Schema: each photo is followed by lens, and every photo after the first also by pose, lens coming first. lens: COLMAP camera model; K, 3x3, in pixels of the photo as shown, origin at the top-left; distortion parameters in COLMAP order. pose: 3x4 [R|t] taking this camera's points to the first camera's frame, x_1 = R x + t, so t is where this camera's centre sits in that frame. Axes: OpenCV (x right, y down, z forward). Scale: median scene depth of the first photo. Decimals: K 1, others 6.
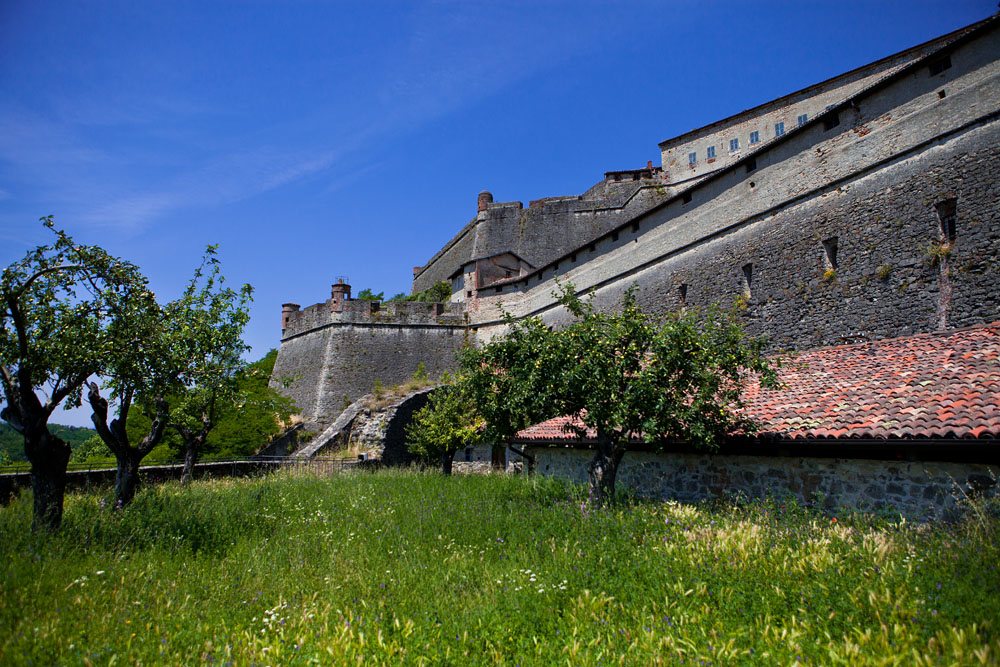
lens RADIAL K [[700.2, 0, 501.4], [0, 700.2, 332.8], [0, 0, 1]] dist [-0.079785, 0.043349]
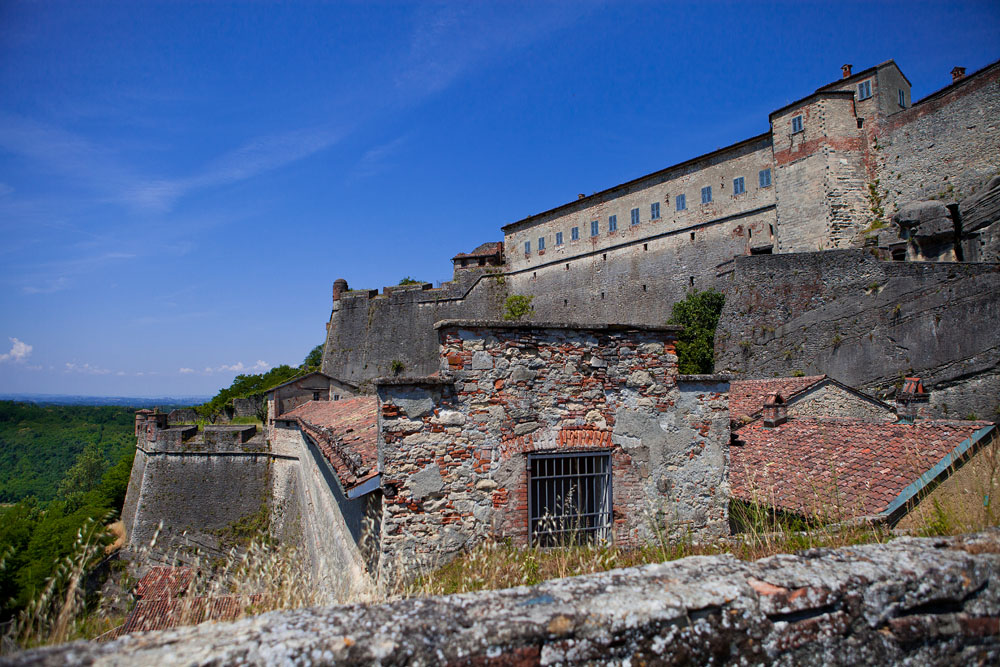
lens RADIAL K [[700.2, 0, 509.3], [0, 700.2, 339.7], [0, 0, 1]] dist [-0.079785, 0.043349]
pose [[0.995816, -0.033882, -0.084863, 0.392557], [0.040448, 0.996219, 0.076886, -0.238933], [0.081937, -0.079997, 0.993422, 0.026135]]
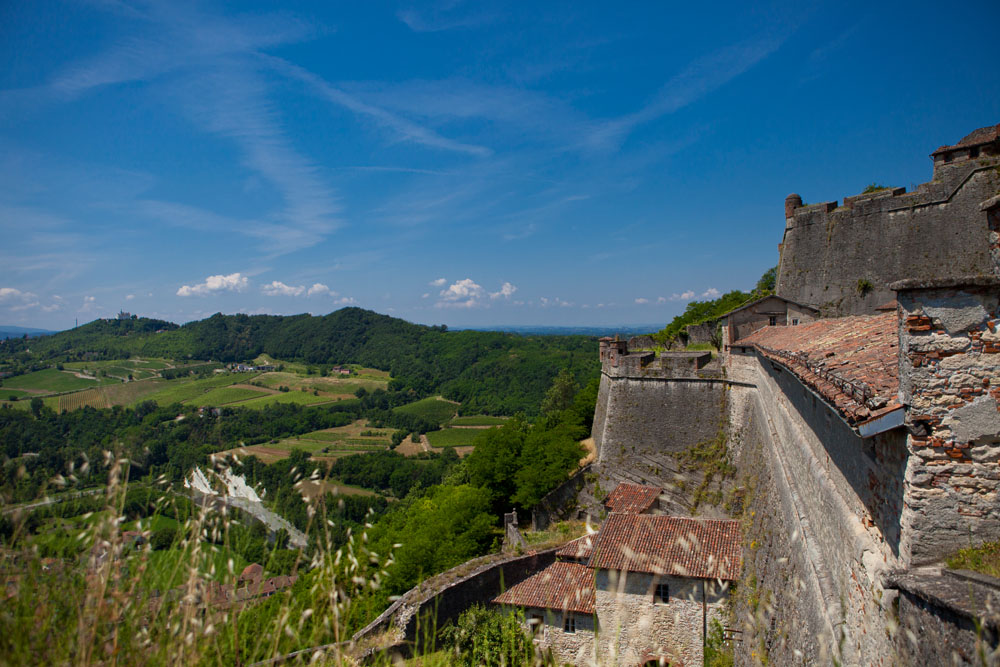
lens RADIAL K [[700.2, 0, 498.0], [0, 700.2, 338.6], [0, 0, 1]] dist [-0.079785, 0.043349]
pose [[0.747196, -0.028626, -0.663987, 0.372485], [0.142011, 0.982875, 0.117433, -0.232138], [0.649255, -0.182039, 0.738465, 0.050879]]
